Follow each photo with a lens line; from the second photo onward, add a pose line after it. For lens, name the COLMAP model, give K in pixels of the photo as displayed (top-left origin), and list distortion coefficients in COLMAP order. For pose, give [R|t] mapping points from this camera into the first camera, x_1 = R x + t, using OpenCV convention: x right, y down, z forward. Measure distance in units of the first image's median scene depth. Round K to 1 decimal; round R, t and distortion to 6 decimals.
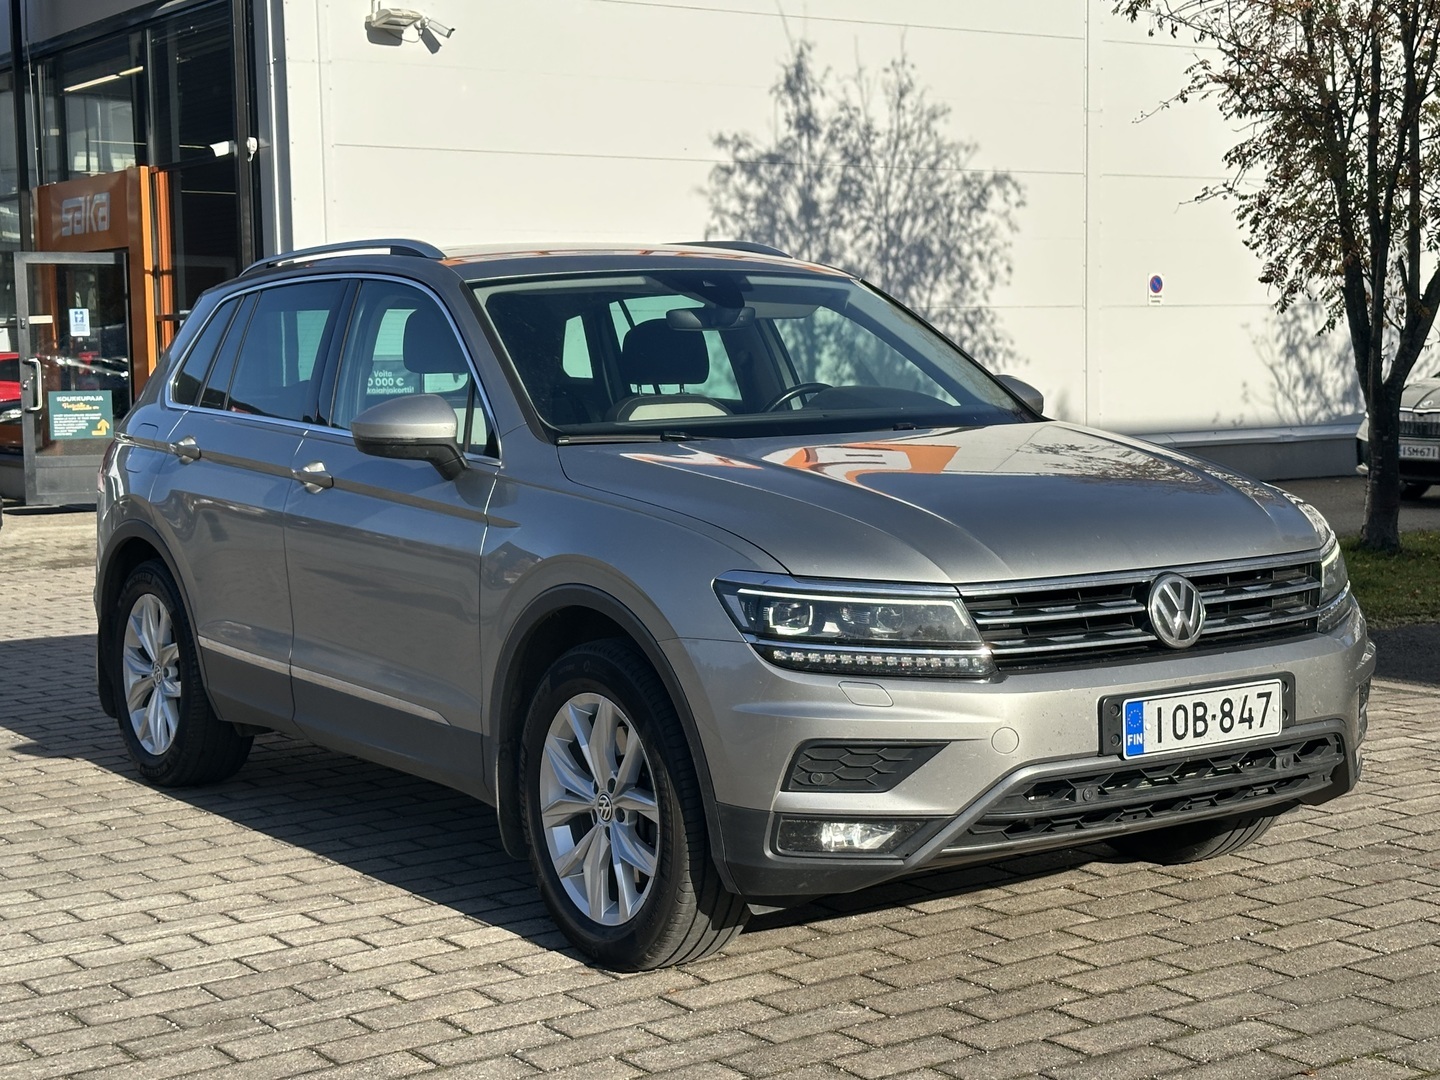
lens RADIAL K [[2266.5, 0, 720.0], [0, 2266.5, 540.0], [0, 0, 1]] dist [0.179692, -0.160915]
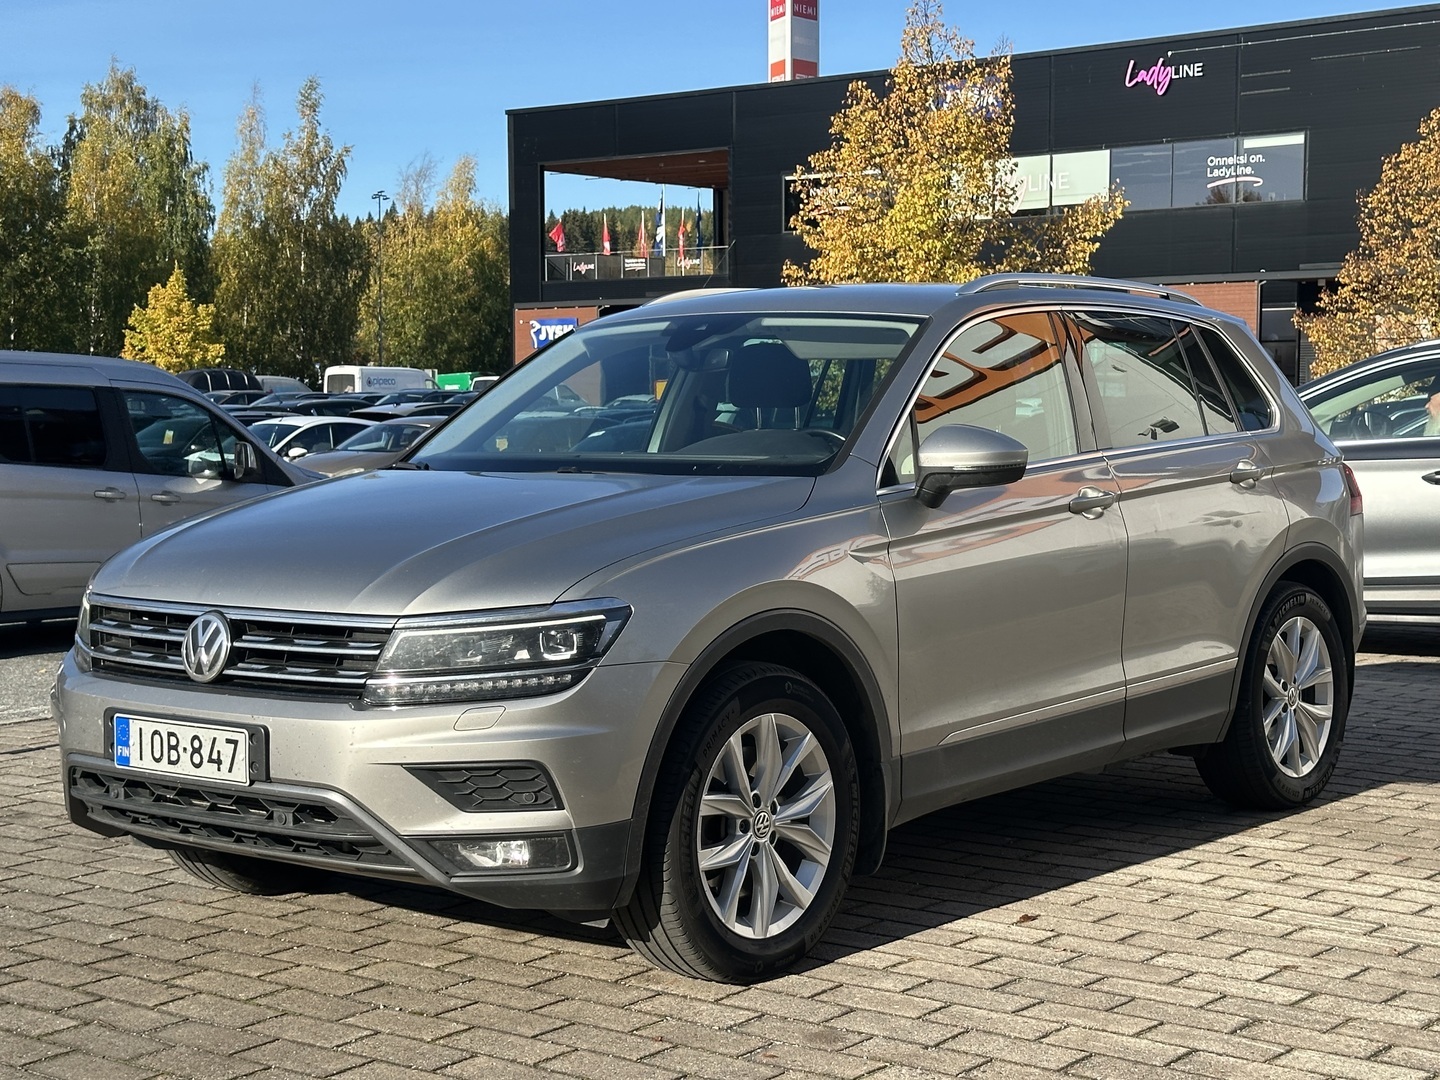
lens RADIAL K [[2266.5, 0, 720.0], [0, 2266.5, 540.0], [0, 0, 1]] dist [0.179692, -0.160915]
pose [[0.305727, 0.077792, -0.948936, 1.145366], [-0.083880, 0.994982, 0.054543, -0.086626], [0.948417, 0.062922, 0.310718, 0.800243]]
